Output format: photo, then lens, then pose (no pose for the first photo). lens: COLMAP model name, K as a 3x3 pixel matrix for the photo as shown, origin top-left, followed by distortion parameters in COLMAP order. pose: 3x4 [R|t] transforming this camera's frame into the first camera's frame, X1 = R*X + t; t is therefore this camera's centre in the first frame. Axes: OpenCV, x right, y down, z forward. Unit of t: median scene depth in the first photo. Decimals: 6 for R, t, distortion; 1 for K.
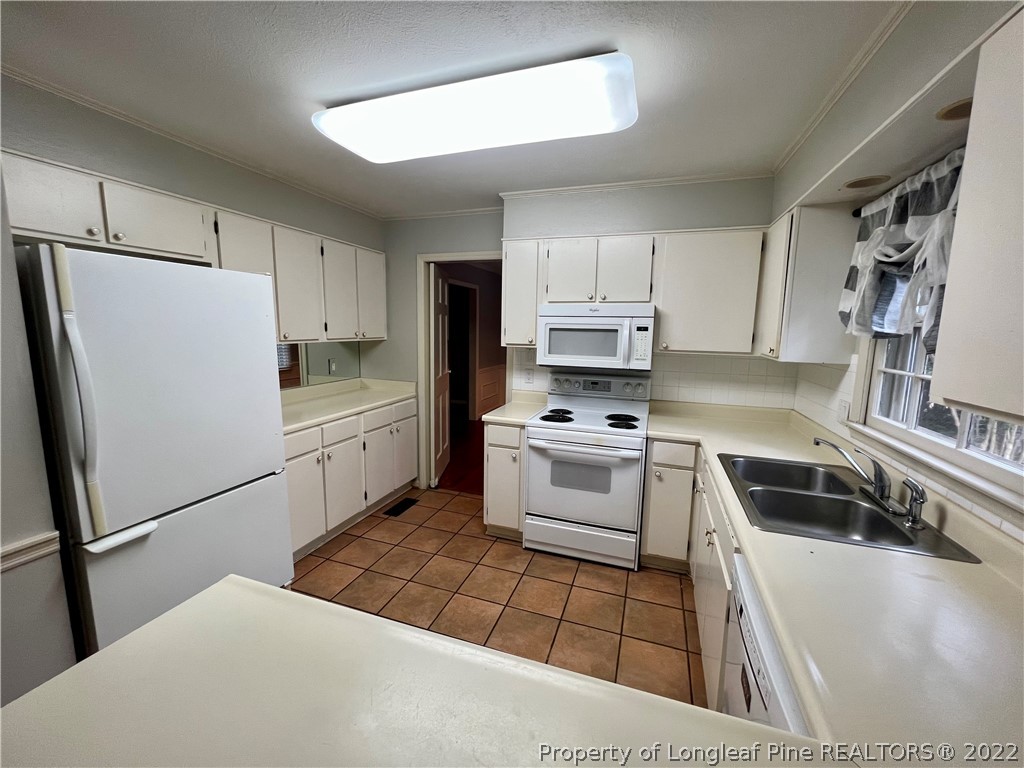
lens RADIAL K [[411.6, 0, 507.9], [0, 411.6, 383.6], [0, 0, 1]] dist [-0.003467, -0.000096]
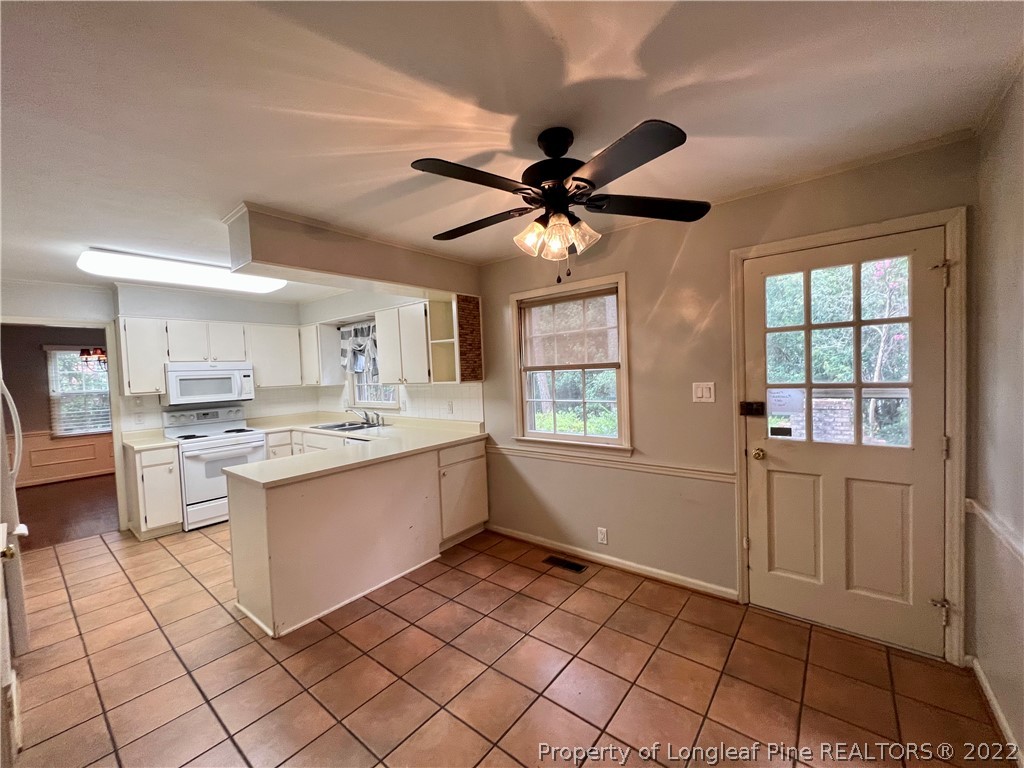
lens RADIAL K [[411.3, 0, 512.2], [0, 411.3, 385.8], [0, 0, 1]] dist [0.000352, 0.000055]
pose [[0.333895, -0.067245, 0.940209, -1.056597], [0.178892, 0.983845, 0.006836, 0.111653], [-0.925479, 0.165913, 0.340531, -0.727001]]
